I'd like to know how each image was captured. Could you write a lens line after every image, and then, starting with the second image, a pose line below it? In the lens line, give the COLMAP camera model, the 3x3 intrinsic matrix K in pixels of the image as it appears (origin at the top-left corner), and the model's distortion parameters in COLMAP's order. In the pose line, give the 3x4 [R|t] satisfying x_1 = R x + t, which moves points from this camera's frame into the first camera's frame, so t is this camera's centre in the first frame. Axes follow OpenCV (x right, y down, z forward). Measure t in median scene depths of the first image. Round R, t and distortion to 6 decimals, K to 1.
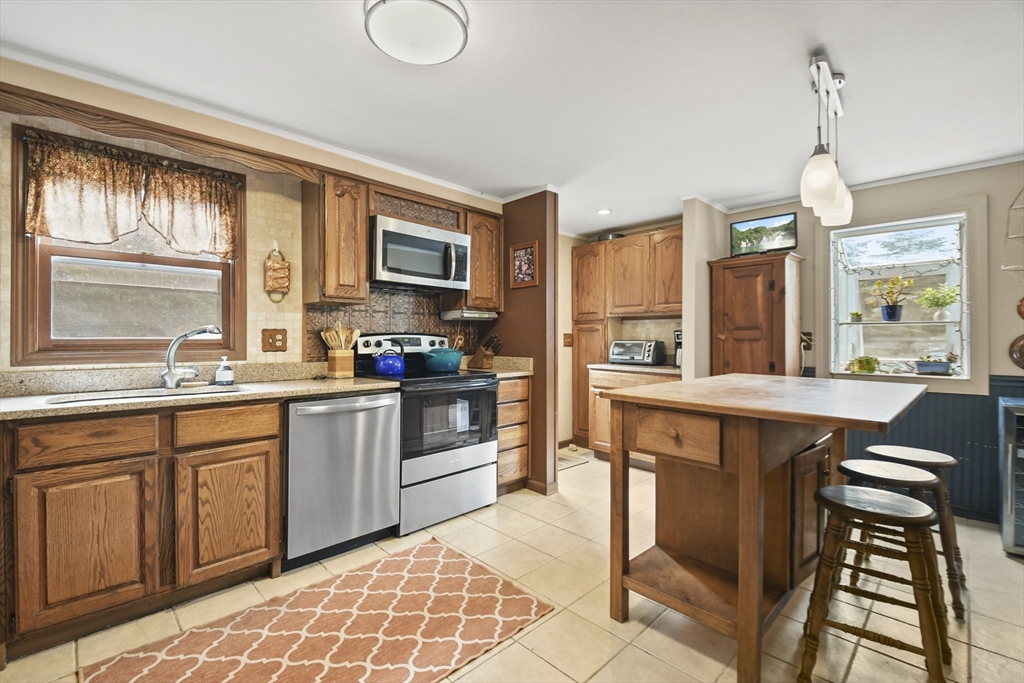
lens RADIAL K [[448.9, 0, 512.0], [0, 448.9, 341.5], [0, 0, 1]] dist [0.001338, -0.000399]
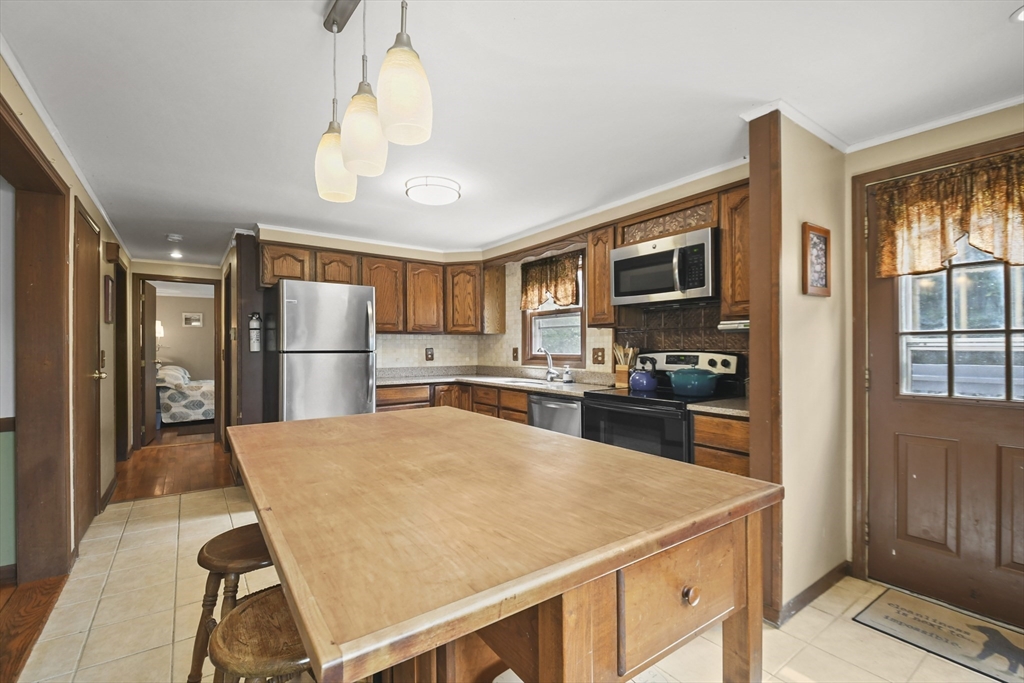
lens RADIAL K [[448.9, 0, 512.0], [0, 448.9, 341.5], [0, 0, 1]] dist [0.001338, -0.000399]
pose [[-0.171264, -0.013074, -0.985138, 0.901308], [-0.005016, 0.999911, -0.012398, -0.028991], [0.985212, 0.002818, -0.171314, 0.961915]]
